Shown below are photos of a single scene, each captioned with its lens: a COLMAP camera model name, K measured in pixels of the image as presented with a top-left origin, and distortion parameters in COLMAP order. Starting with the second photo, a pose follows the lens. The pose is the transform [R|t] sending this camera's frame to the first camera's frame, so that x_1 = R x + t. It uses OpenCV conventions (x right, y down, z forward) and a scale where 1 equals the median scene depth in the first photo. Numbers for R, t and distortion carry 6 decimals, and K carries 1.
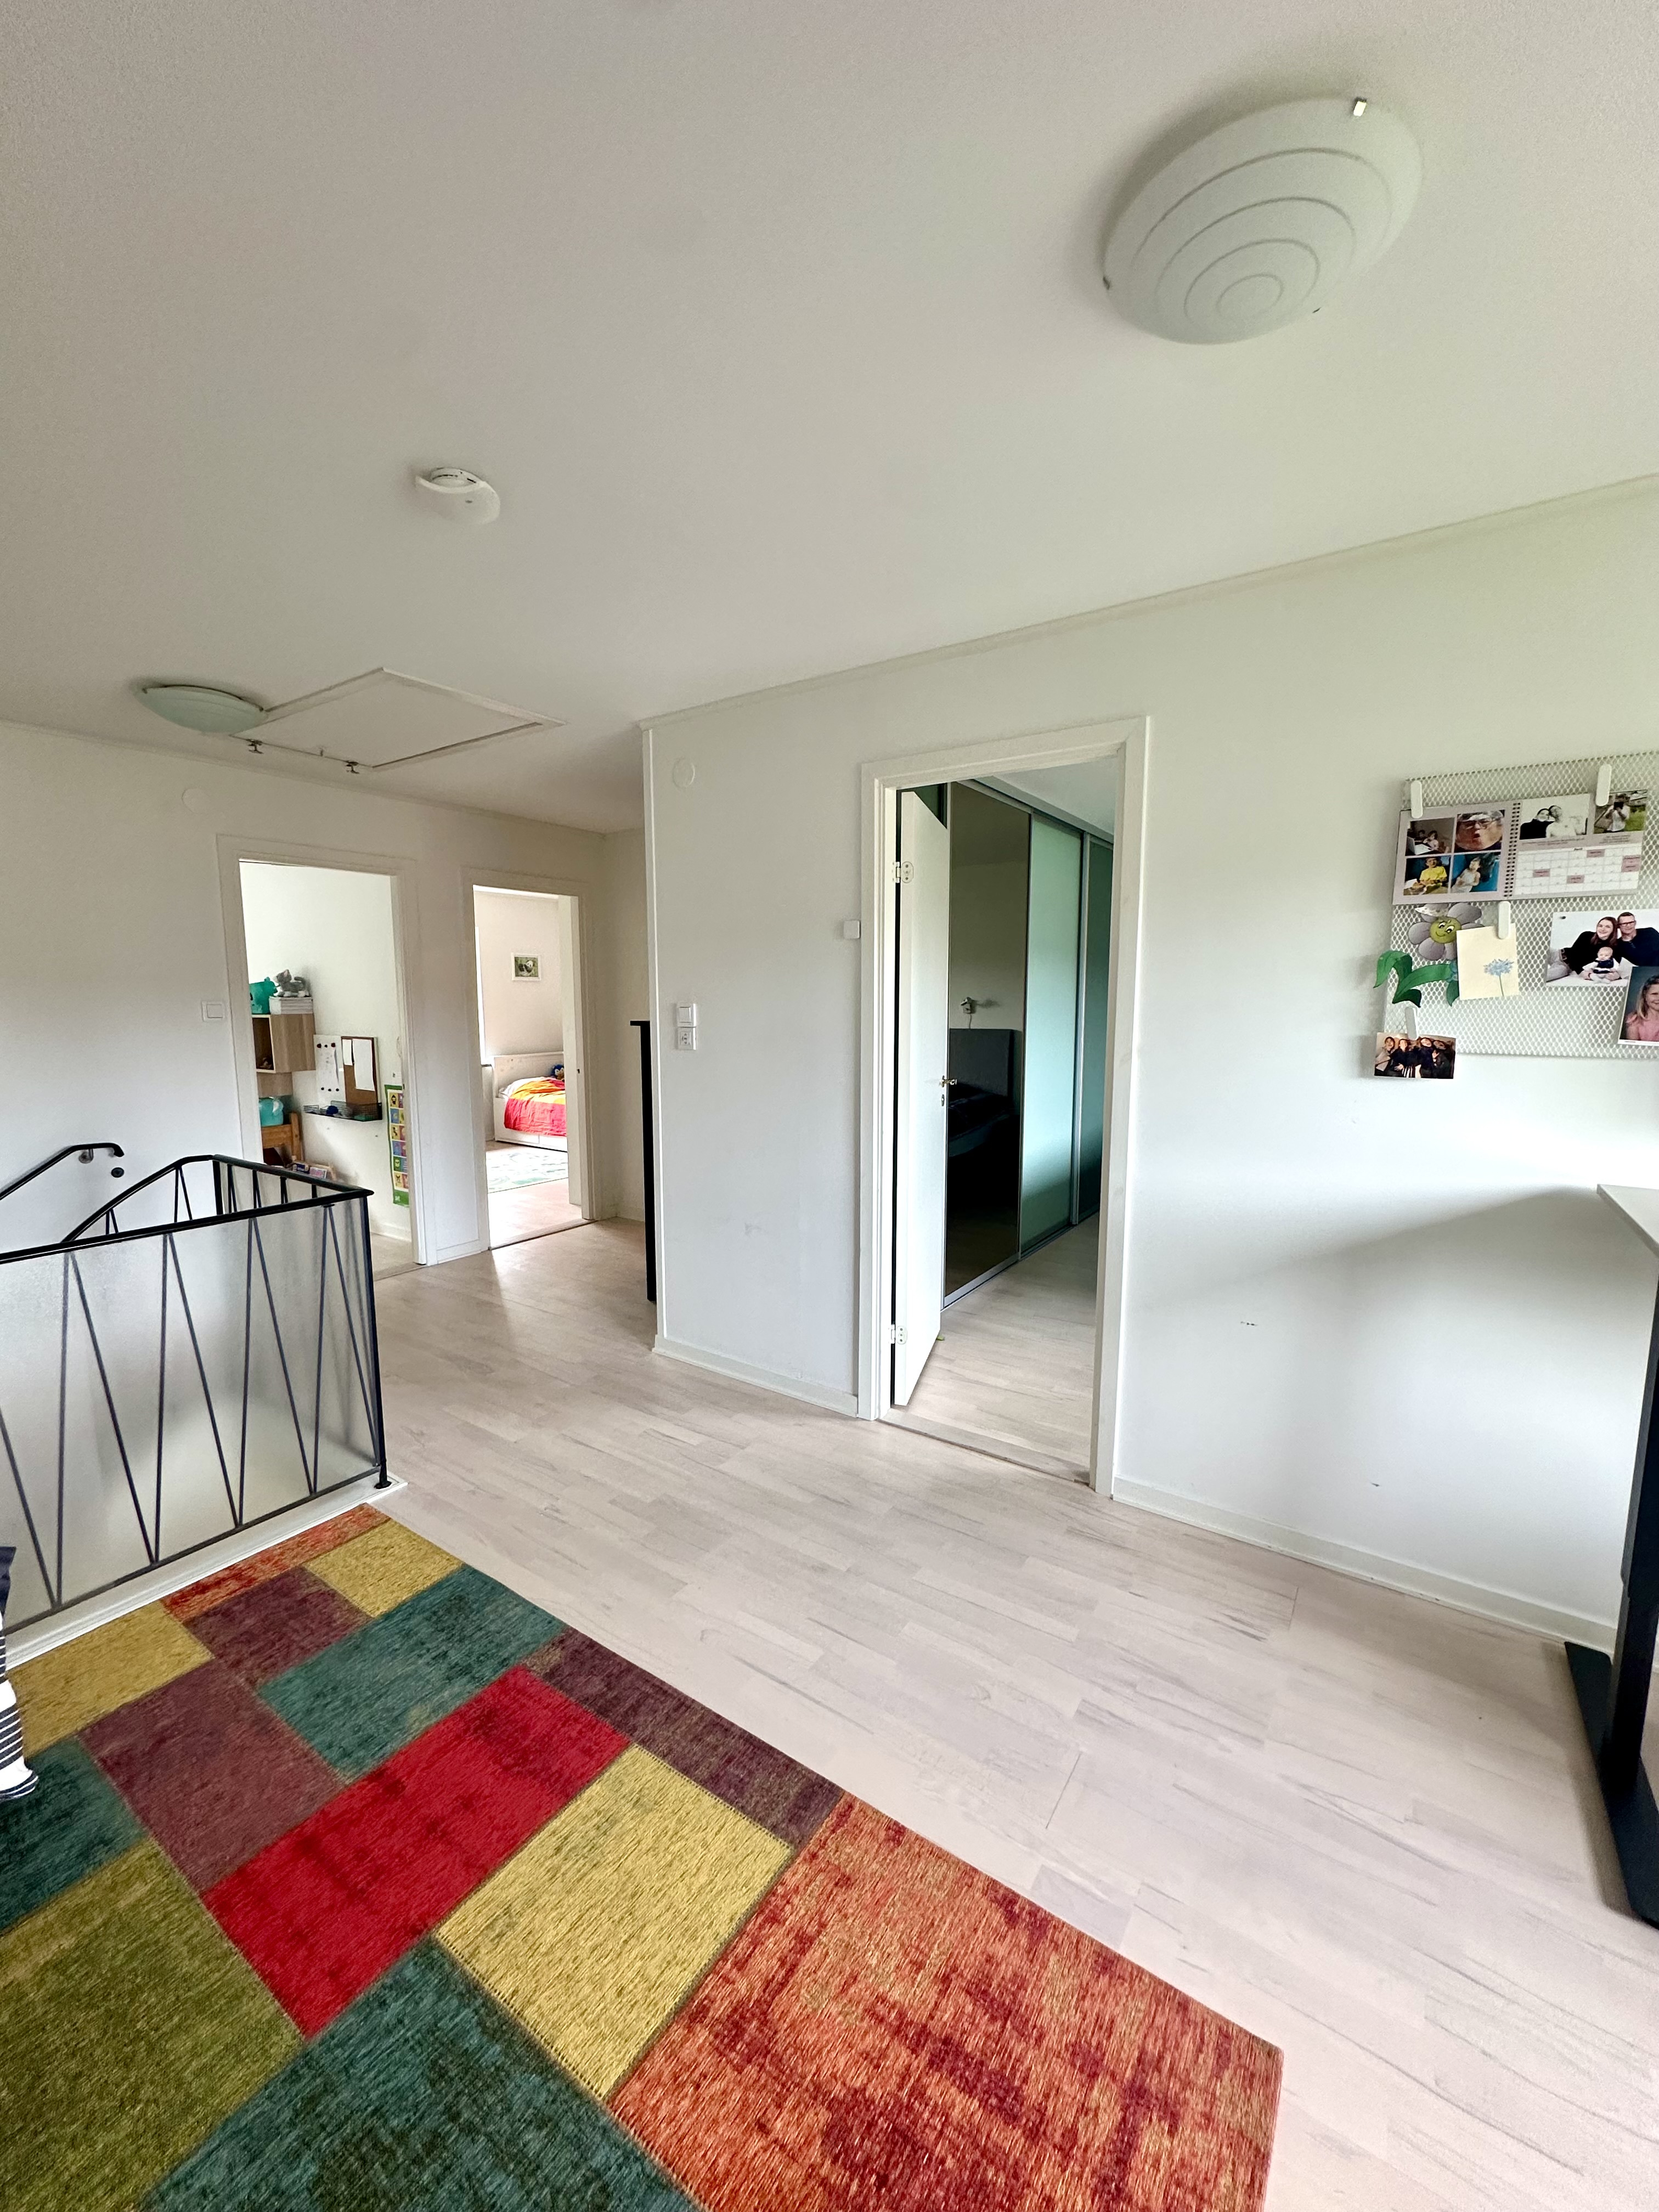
lens RADIAL K [[885.5, 0, 828.4], [0, 885.5, 1103.2], [0, 0, 1]] dist [-0.003223, 0.000412]
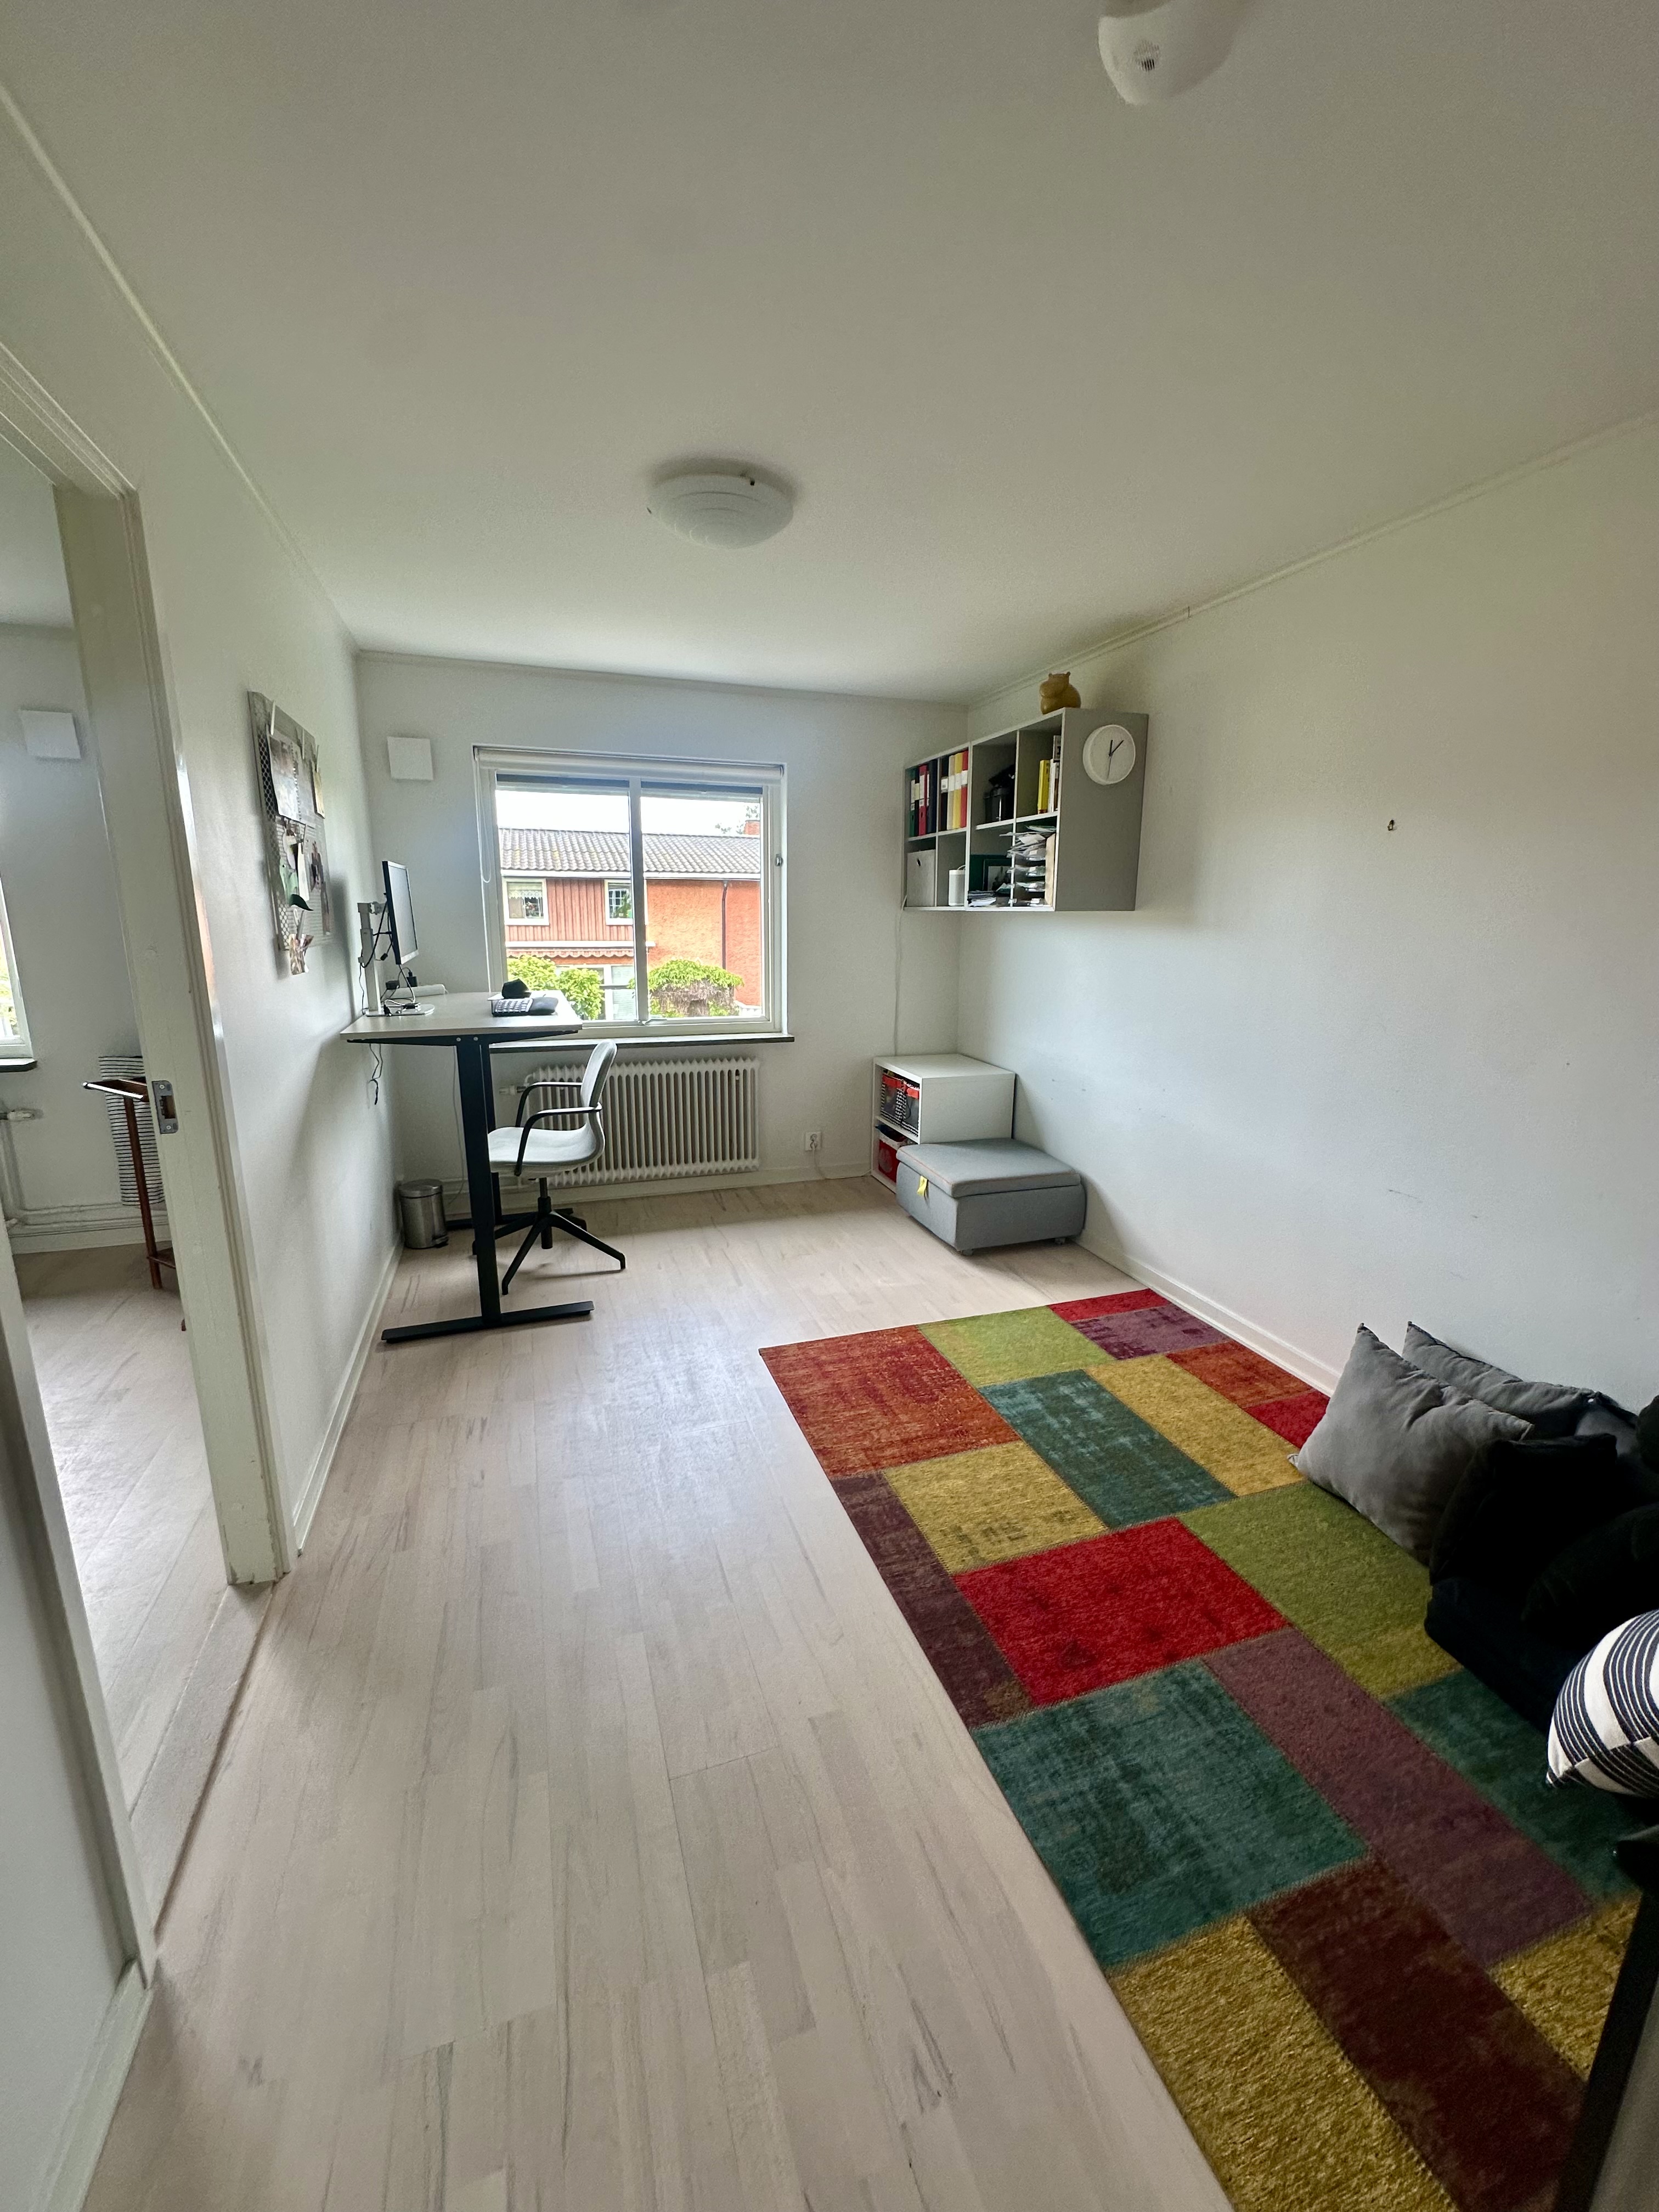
lens RADIAL K [[885.5, 0, 828.4], [0, 885.5, 1103.2], [0, 0, 1]] dist [-0.003223, 0.000412]
pose [[-0.802886, -0.129610, 0.581873, -0.716987], [0.065924, 0.950788, 0.302748, -0.218271], [-0.592477, 0.281431, -0.754830, 1.875174]]
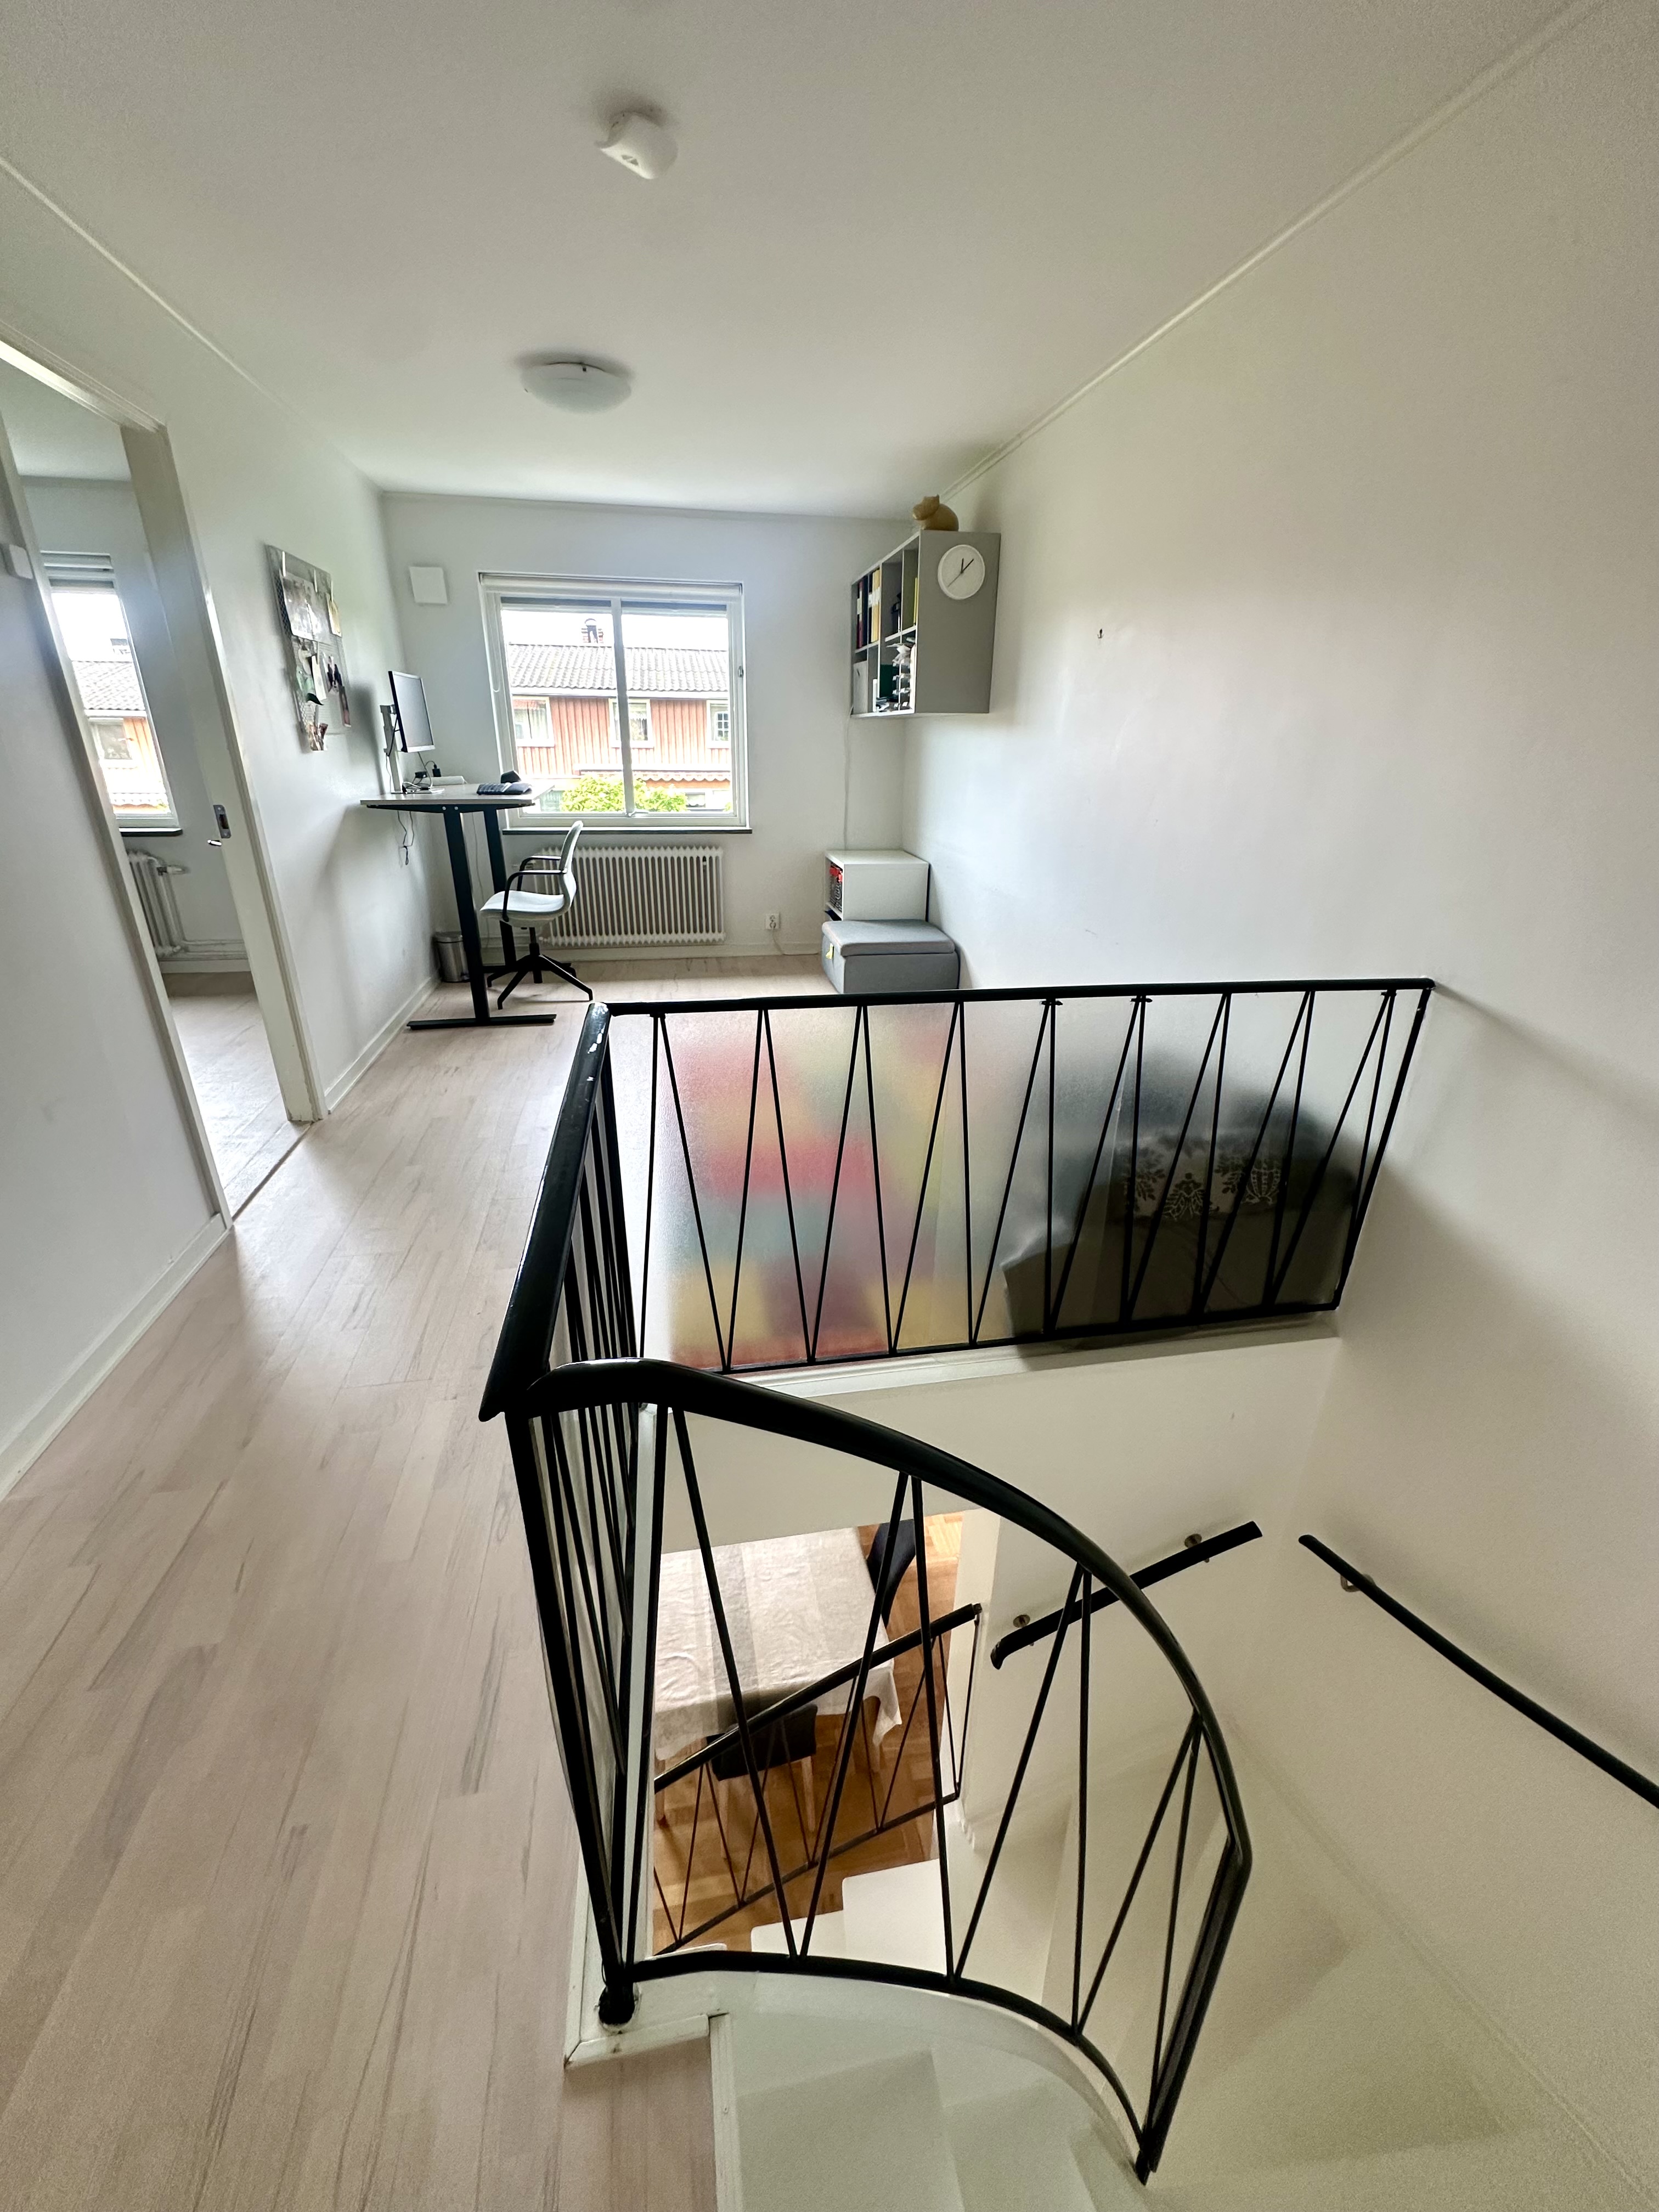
lens RADIAL K [[885.5, 0, 828.4], [0, 885.5, 1103.2], [0, 0, 1]] dist [-0.003223, 0.000412]
pose [[-0.707122, -0.275853, 0.651063, -1.633896], [0.074381, 0.886635, 0.456450, -0.168377], [-0.703169, 0.371192, -0.606441, 1.980313]]
